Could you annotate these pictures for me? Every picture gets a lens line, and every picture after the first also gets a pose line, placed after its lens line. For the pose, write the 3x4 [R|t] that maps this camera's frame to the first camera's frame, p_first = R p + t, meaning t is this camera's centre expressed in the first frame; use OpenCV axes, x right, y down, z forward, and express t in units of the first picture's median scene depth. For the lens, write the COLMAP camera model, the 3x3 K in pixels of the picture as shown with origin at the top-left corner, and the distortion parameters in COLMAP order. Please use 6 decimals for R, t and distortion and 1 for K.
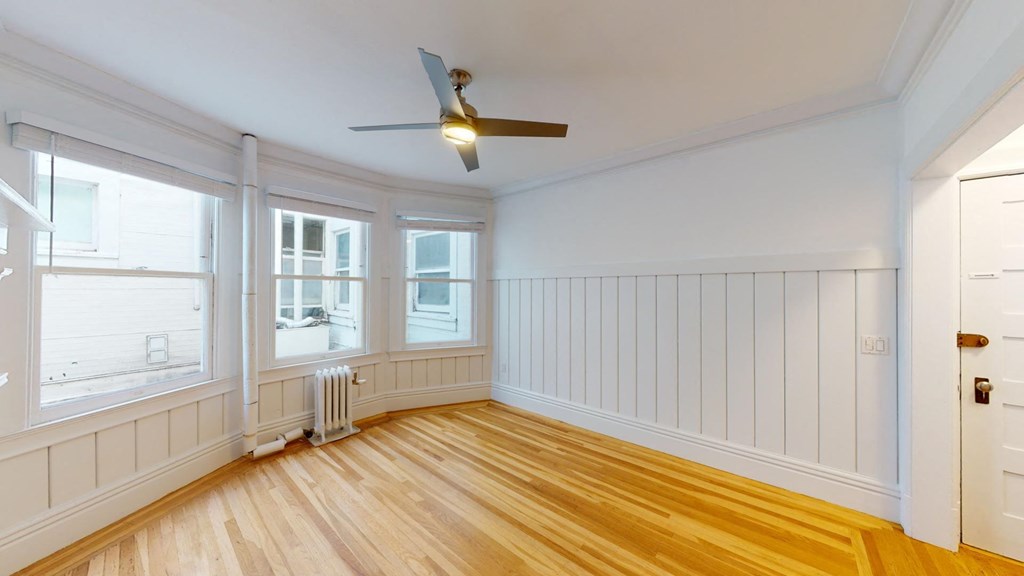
lens RADIAL K [[324.3, 0, 512.0], [0, 324.3, 288.0], [0, 0, 1]] dist [0.000709, 0.000053]
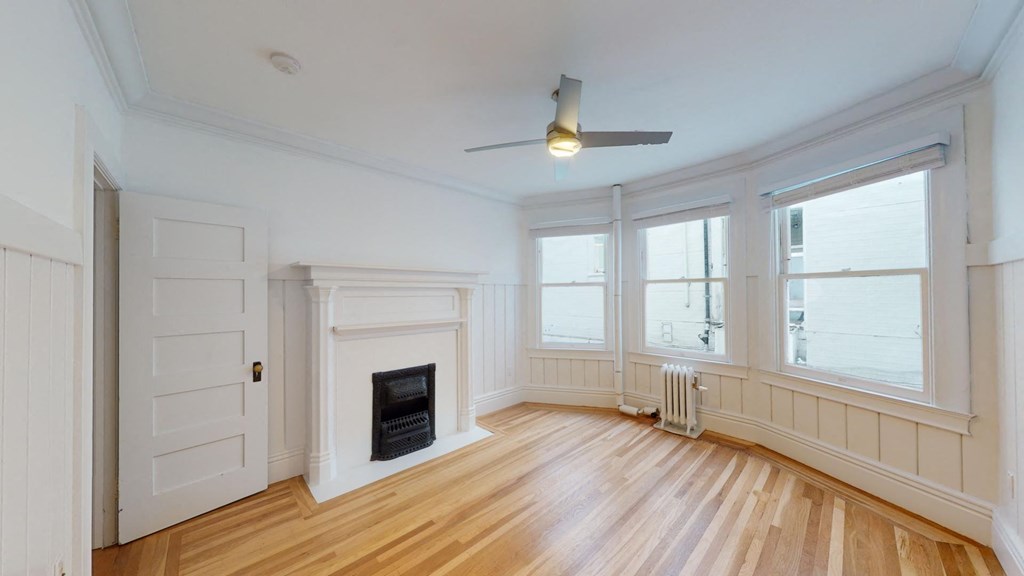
lens RADIAL K [[324.3, 0, 512.0], [0, 324.3, 288.0], [0, 0, 1]] dist [0.000709, 0.000053]
pose [[-0.097601, -0.015889, -0.995099, 0.554816], [0.015997, 0.999718, -0.017531, 0.002801], [0.995097, -0.017630, -0.097320, 0.562952]]
